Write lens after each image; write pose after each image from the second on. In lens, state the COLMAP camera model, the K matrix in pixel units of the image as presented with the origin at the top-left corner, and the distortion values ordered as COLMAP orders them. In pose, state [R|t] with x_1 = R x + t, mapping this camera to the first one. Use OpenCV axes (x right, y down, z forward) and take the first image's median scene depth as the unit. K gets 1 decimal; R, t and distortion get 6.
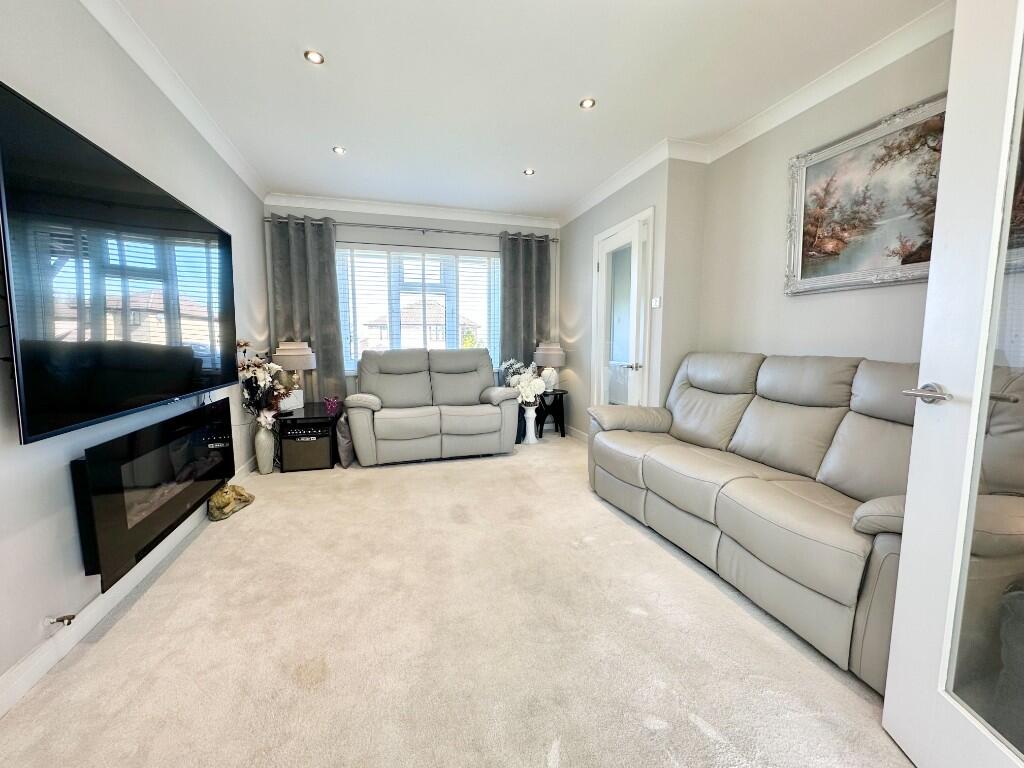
lens RADIAL K [[409.1, 0, 512.0], [0, 409.1, 384.0], [0, 0, 1]] dist [-0.000469, -0.000036]
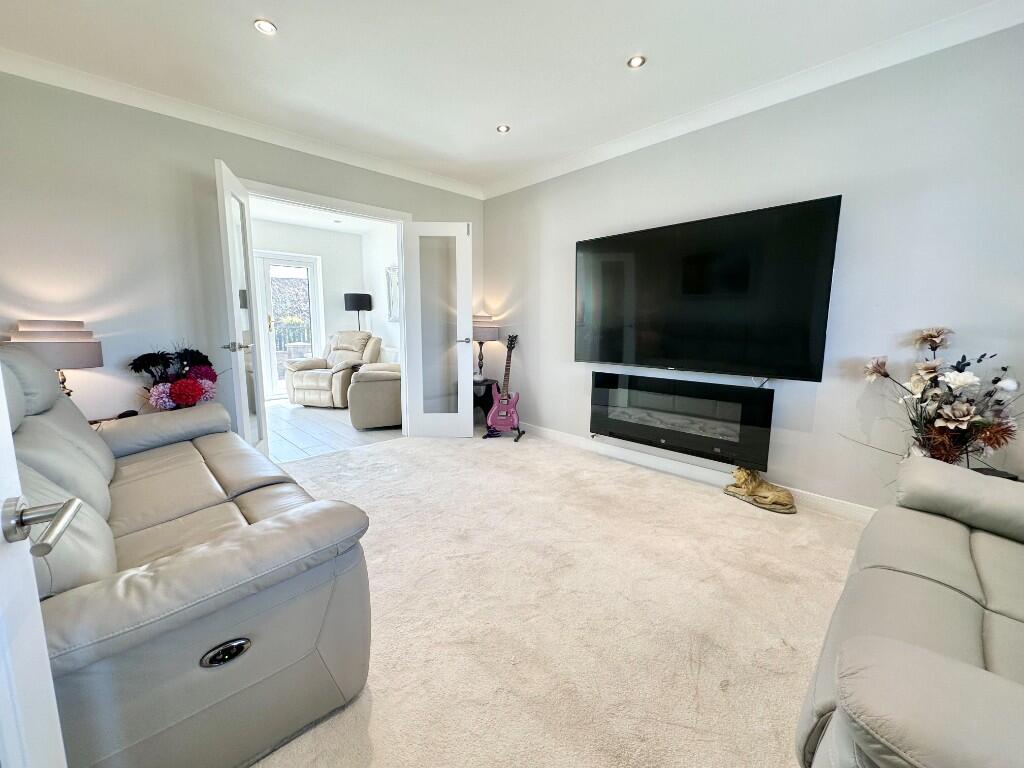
lens RADIAL K [[409.1, 0, 512.0], [0, 409.1, 384.0], [0, 0, 1]] dist [-0.000469, -0.000036]
pose [[-0.898342, 0.058915, -0.435329, 0.292808], [-0.046464, 0.972665, 0.227517, -0.192398], [0.436833, 0.224615, -0.871048, 1.851645]]
